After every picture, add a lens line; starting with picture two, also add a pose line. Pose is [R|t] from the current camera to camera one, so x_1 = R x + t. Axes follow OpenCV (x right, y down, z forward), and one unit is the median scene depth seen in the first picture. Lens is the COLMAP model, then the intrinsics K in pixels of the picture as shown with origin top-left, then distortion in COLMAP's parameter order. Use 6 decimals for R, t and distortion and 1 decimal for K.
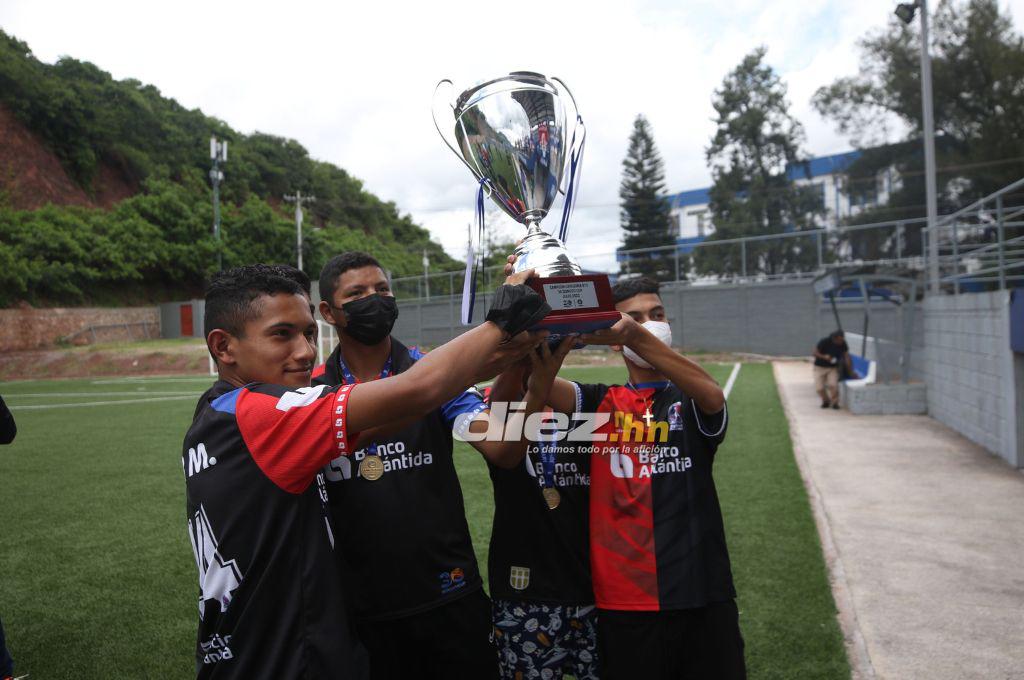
lens RADIAL K [[836.8, 0, 536.9], [0, 836.8, 358.5], [0, 0, 1]] dist [-0.011549, -0.003300]
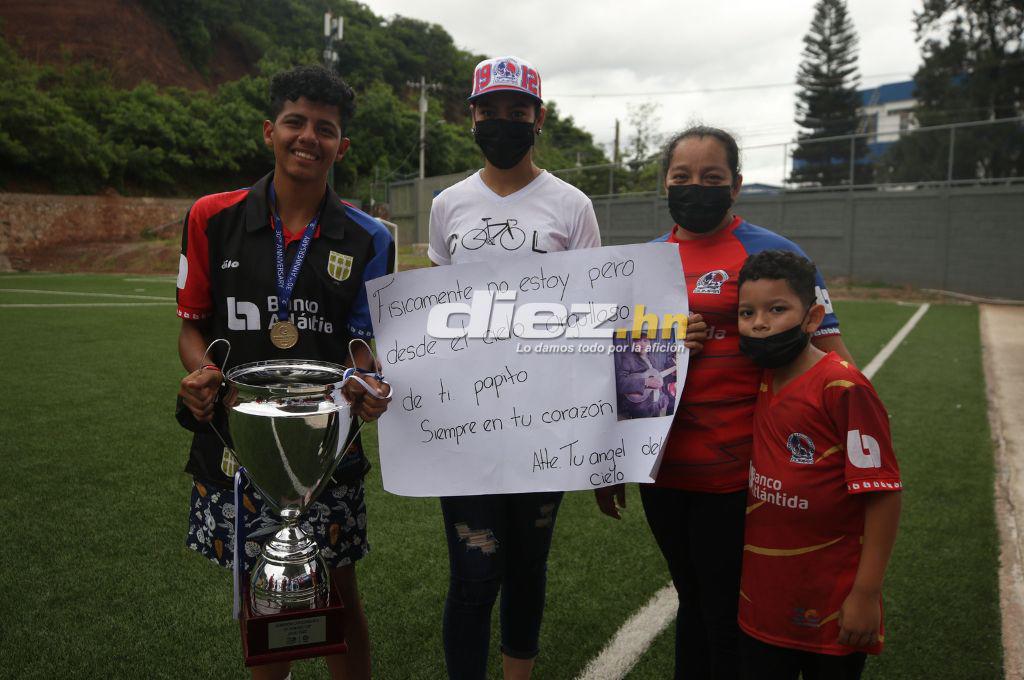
lens RADIAL K [[836.8, 0, 536.9], [0, 836.8, 358.5], [0, 0, 1]] dist [-0.011549, -0.003300]
pose [[0.974955, 0.075627, -0.209149, 0.045791], [-0.054927, 0.993156, 0.103077, -0.001923], [0.215513, -0.089008, 0.972436, 0.155997]]
